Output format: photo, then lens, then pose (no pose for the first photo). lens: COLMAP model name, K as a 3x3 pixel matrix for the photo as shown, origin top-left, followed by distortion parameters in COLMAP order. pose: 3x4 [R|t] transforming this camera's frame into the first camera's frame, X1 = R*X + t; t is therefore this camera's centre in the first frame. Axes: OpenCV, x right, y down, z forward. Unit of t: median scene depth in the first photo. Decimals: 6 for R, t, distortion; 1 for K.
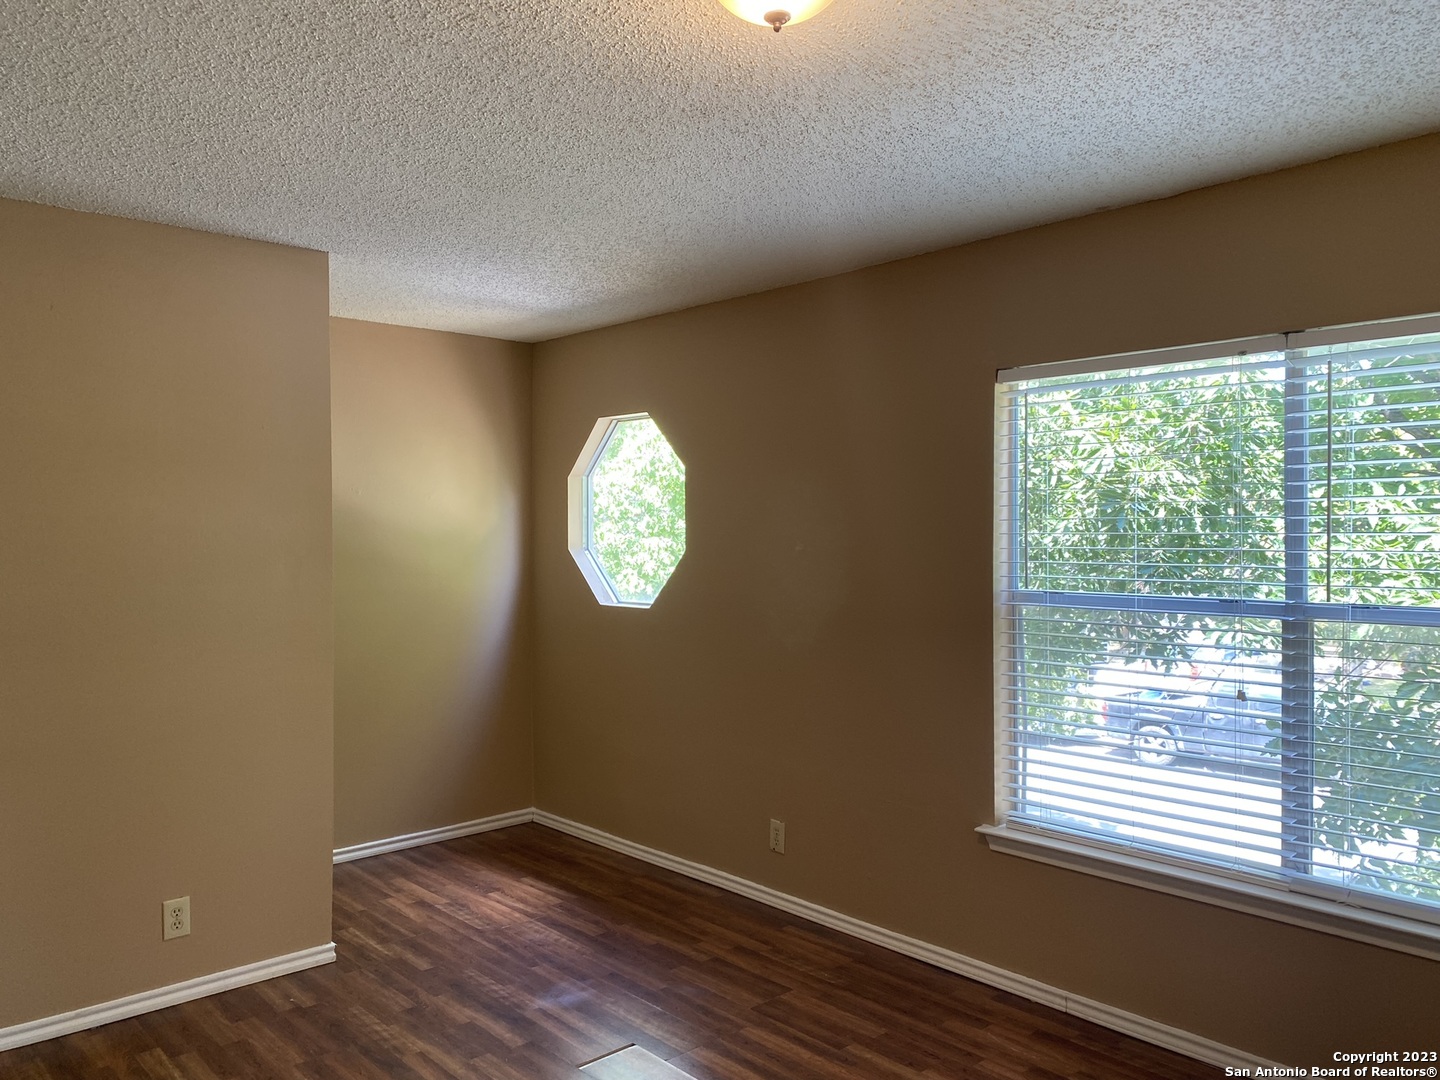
lens RADIAL K [[1089.0, 0, 720.8], [0, 1089.0, 539.8], [0, 0, 1]] dist [0.003941, -0.005272]
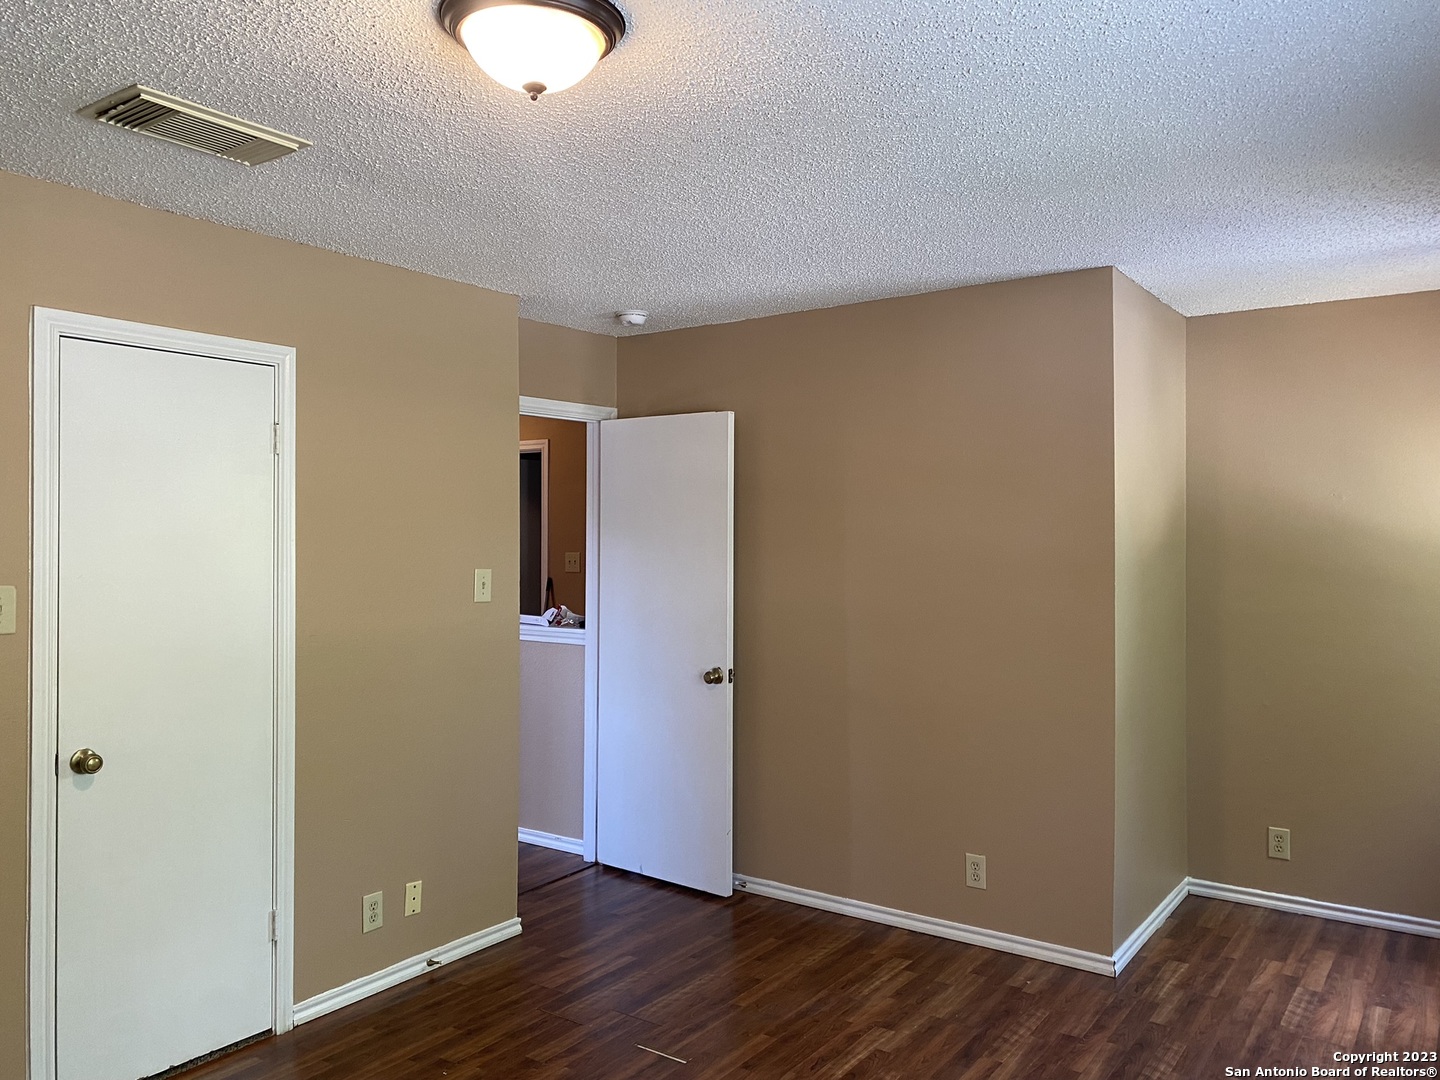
lens RADIAL K [[1089.0, 0, 720.5], [0, 1089.0, 537.4], [0, 0, 1]] dist [0.003941, -0.005272]
pose [[0.213846, 0.008232, -0.976833, 0.501279], [-0.010232, 0.999929, 0.006187, -0.016345], [0.976814, 0.008672, 0.213915, 0.402807]]
